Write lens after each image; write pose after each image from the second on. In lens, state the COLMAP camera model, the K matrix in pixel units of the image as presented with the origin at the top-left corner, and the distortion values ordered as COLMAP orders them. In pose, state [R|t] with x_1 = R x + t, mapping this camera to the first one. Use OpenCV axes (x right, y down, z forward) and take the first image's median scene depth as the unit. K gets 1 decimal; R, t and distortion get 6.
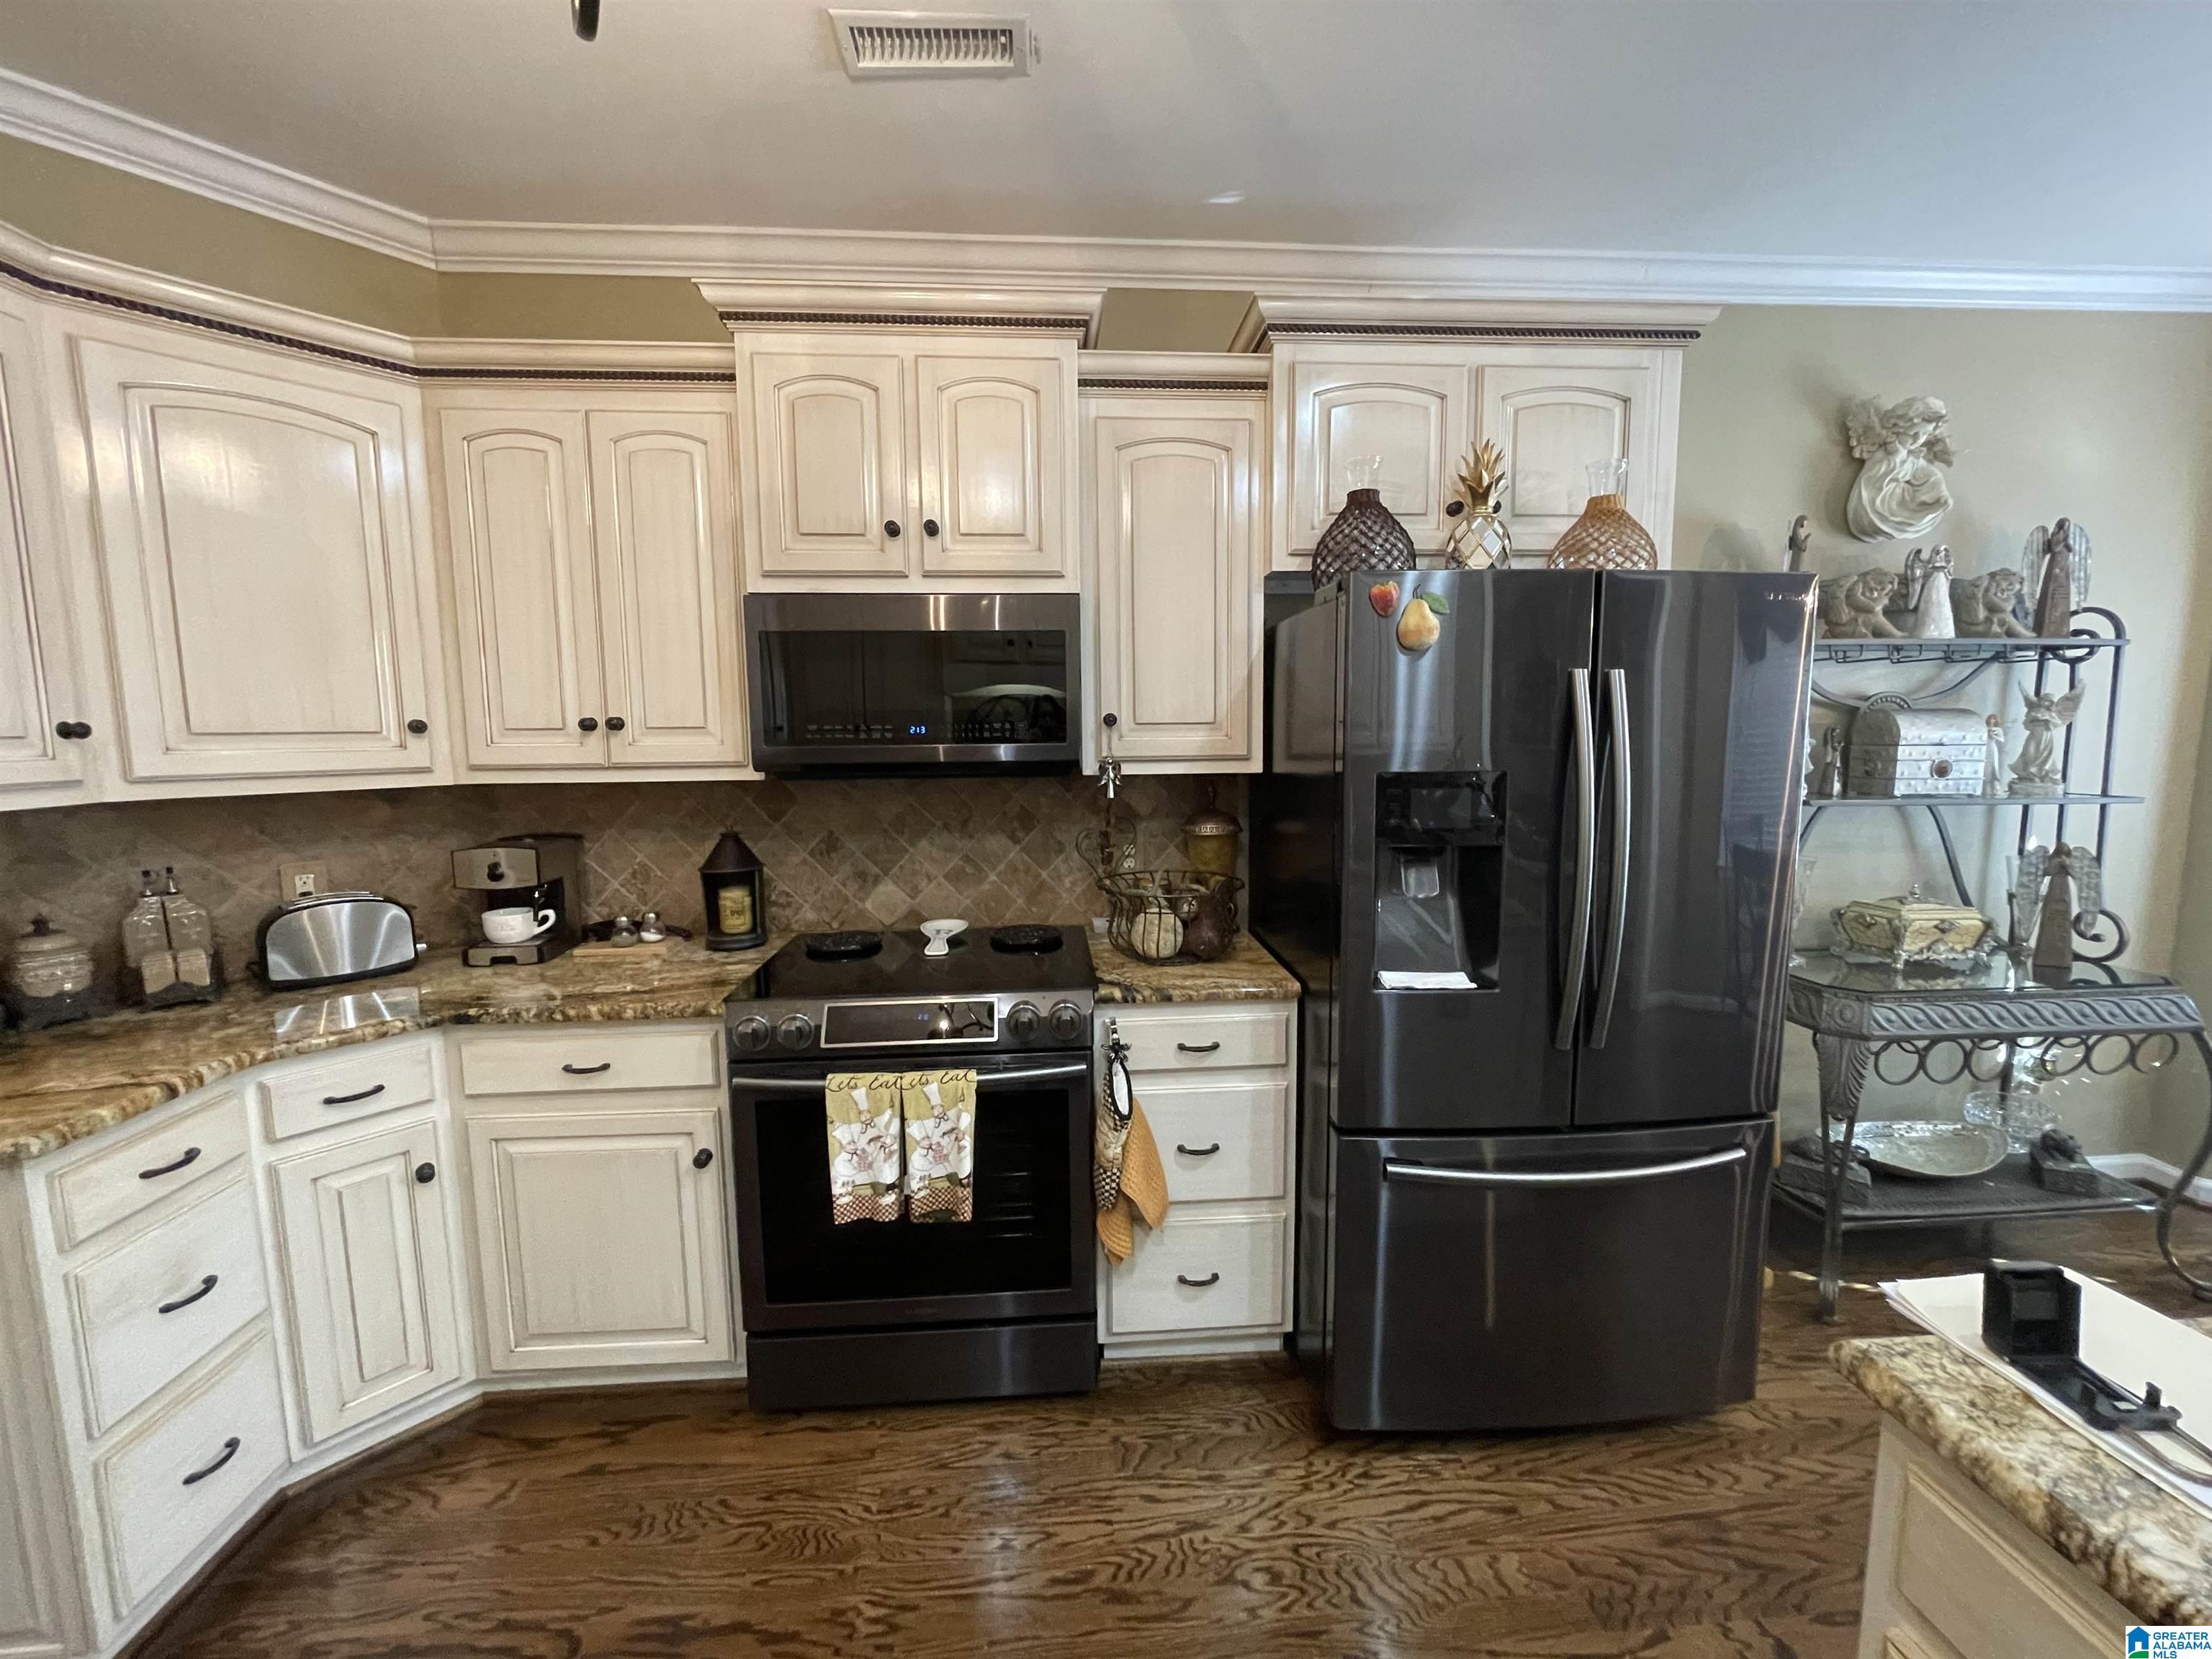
lens RADIAL K [[890.1, 0, 1102.2], [0, 890.1, 819.3], [0, 0, 1]] dist [-0.004055, 0.001126]
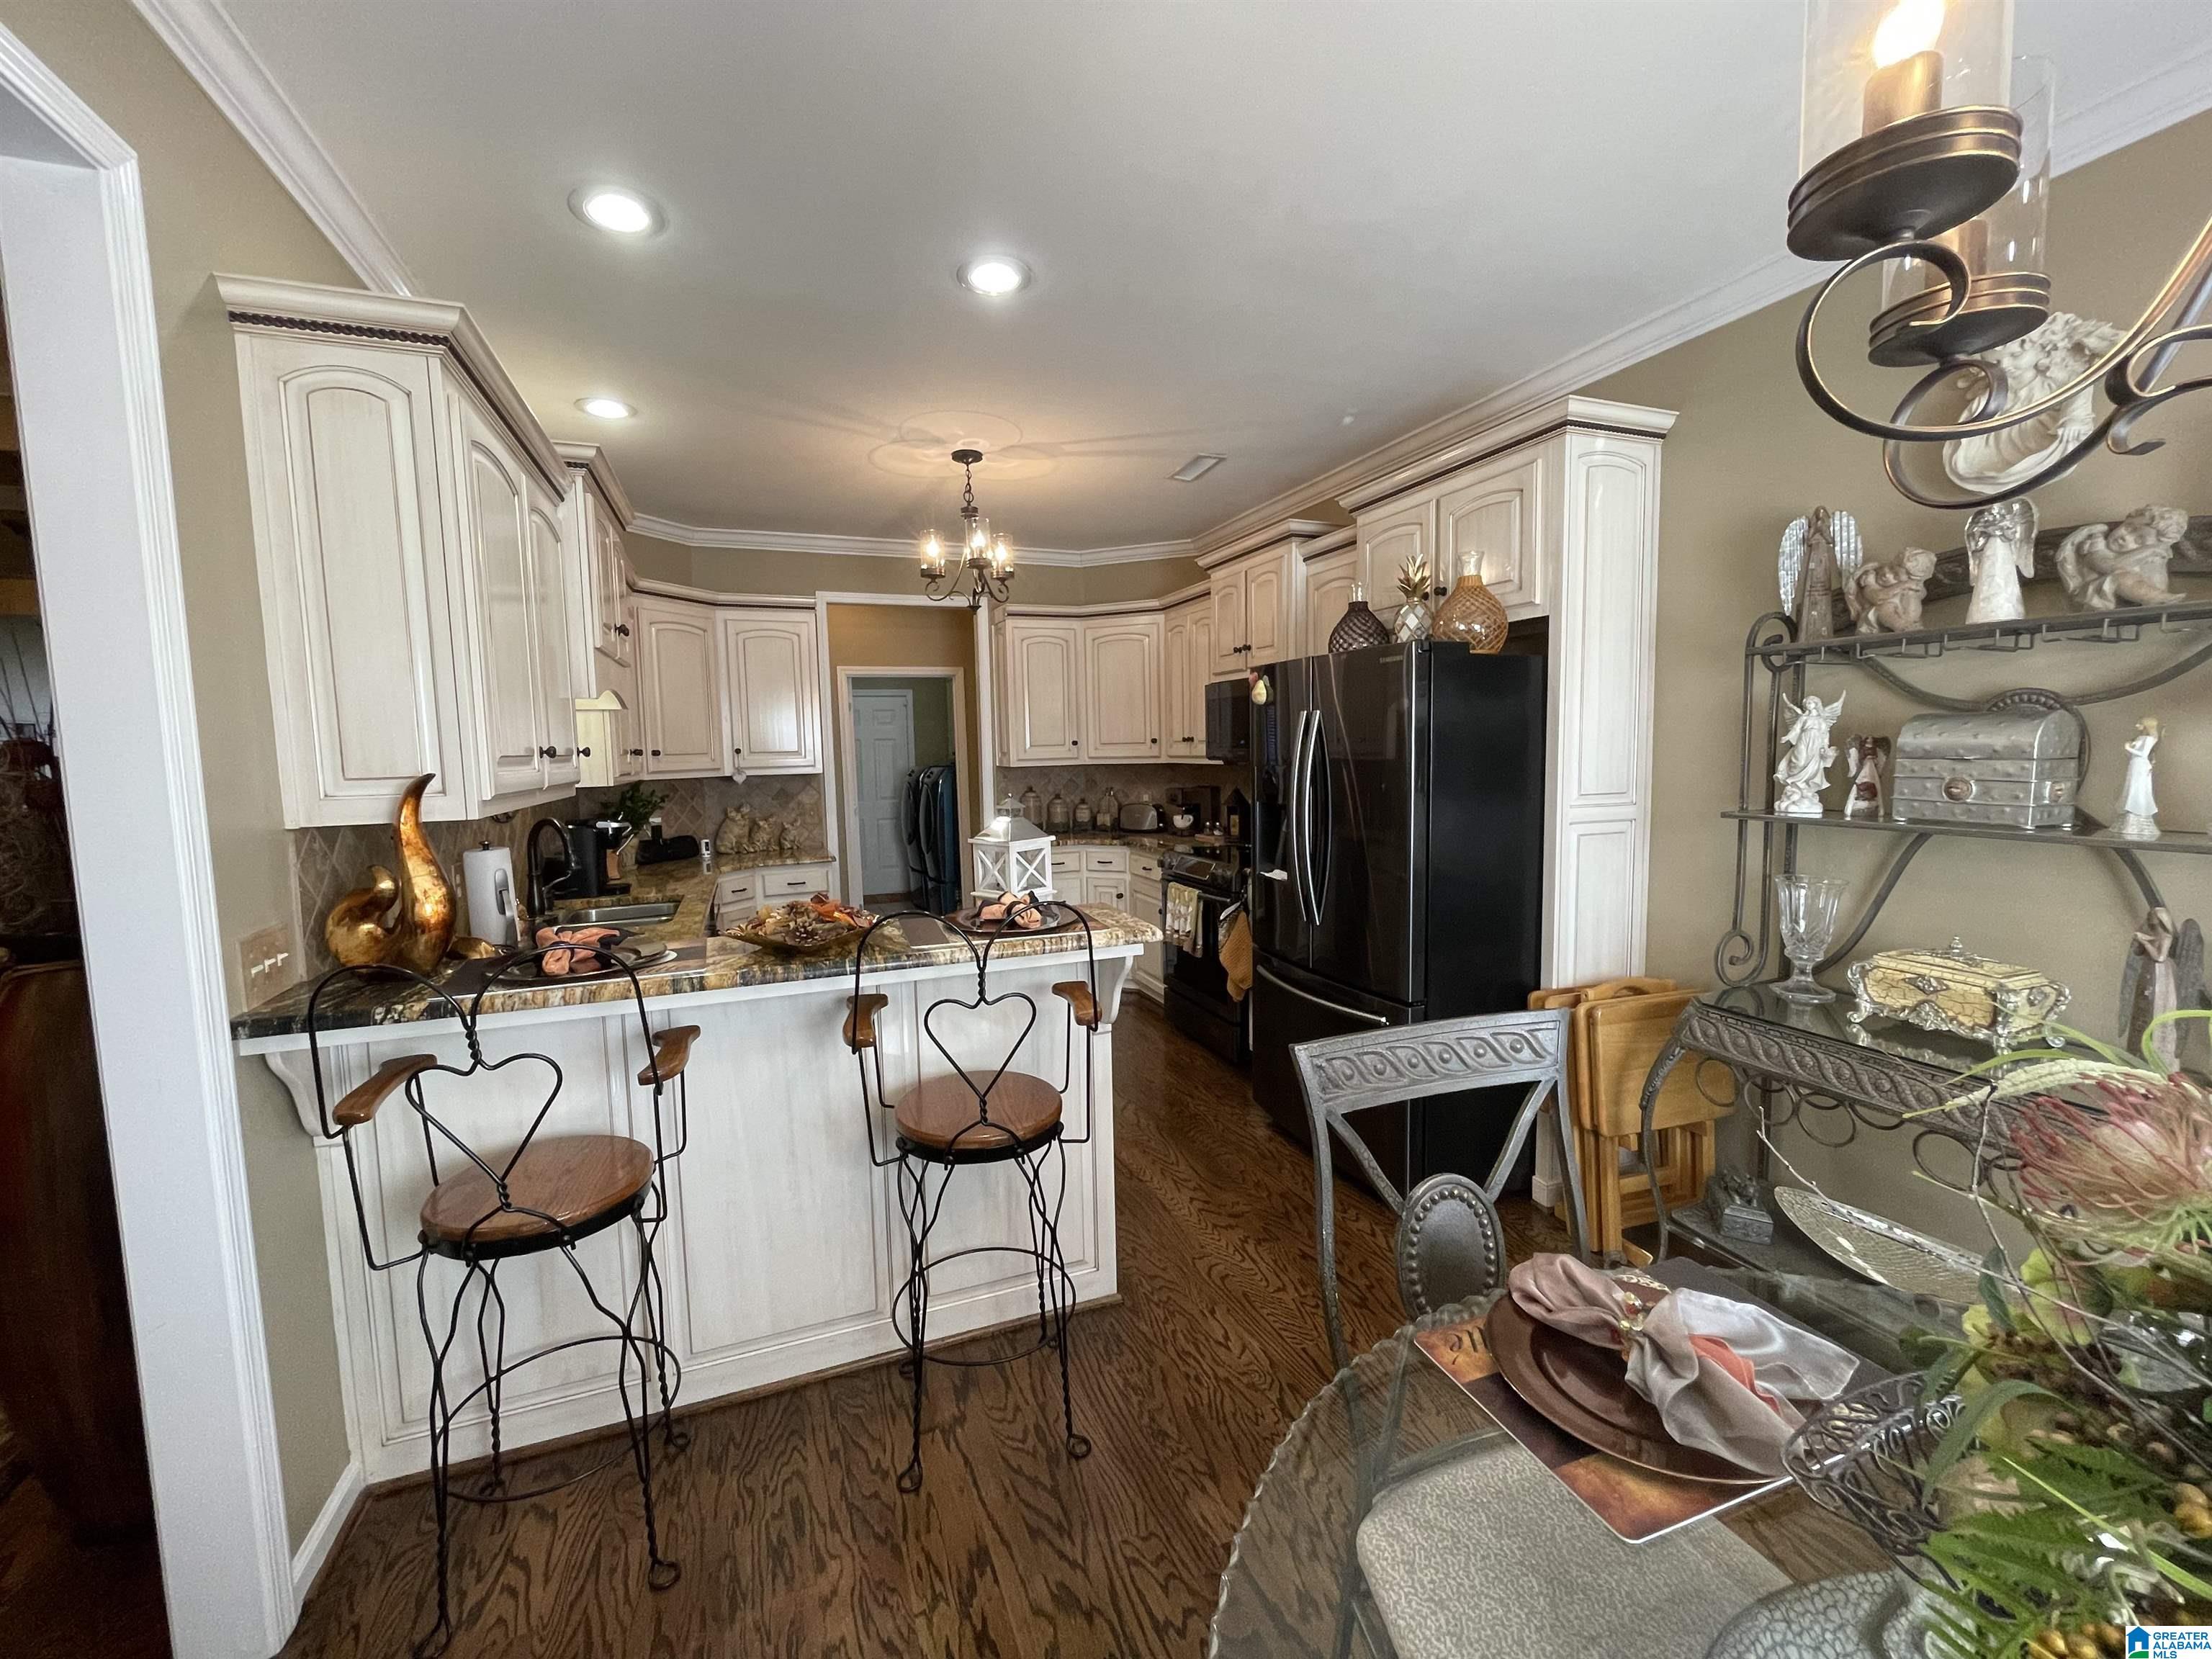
lens RADIAL K [[890.1, 0, 1100.9], [0, 890.1, 822.2], [0, 0, 1]] dist [-0.004055, 0.001126]
pose [[0.295943, 0.085233, -0.951395, 1.761309], [-0.083971, 0.994476, 0.062972, -0.015400], [0.951507, 0.061253, 0.301466, 0.046297]]
